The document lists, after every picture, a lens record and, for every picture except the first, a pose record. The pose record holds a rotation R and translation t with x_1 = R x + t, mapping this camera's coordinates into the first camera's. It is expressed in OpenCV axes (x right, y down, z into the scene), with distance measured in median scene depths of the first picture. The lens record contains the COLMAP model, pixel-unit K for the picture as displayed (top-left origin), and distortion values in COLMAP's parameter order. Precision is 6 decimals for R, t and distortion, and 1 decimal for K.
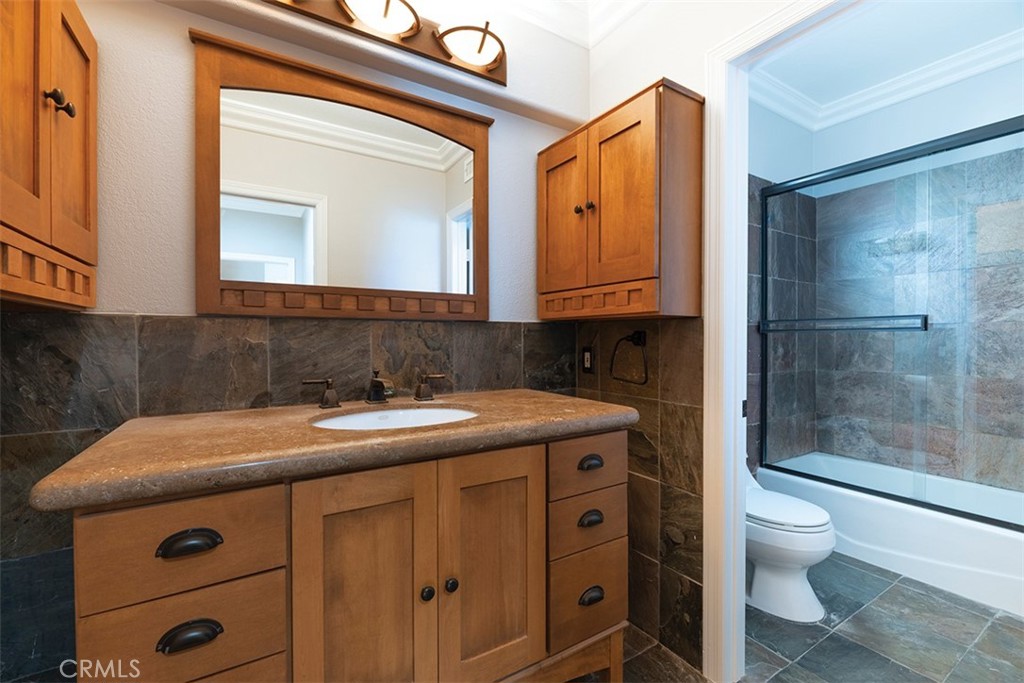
lens RADIAL K [[424.4, 0, 507.6], [0, 424.4, 326.5], [0, 0, 1]] dist [-0.024980, -0.000921]
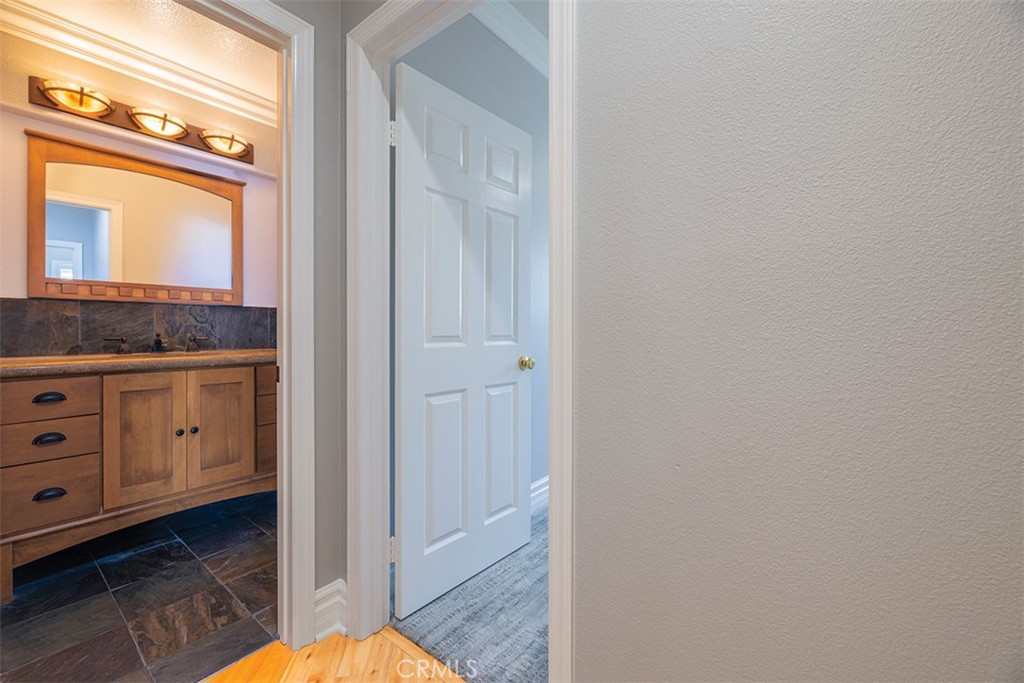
lens RADIAL K [[424.4, 0, 507.6], [0, 424.4, 326.5], [0, 0, 1]] dist [-0.024980, -0.000921]
pose [[0.940572, 0.007015, 0.339523, 0.465410], [-0.013181, 0.999787, 0.015858, 0.033355], [-0.339339, -0.019391, 0.940464, -1.099923]]
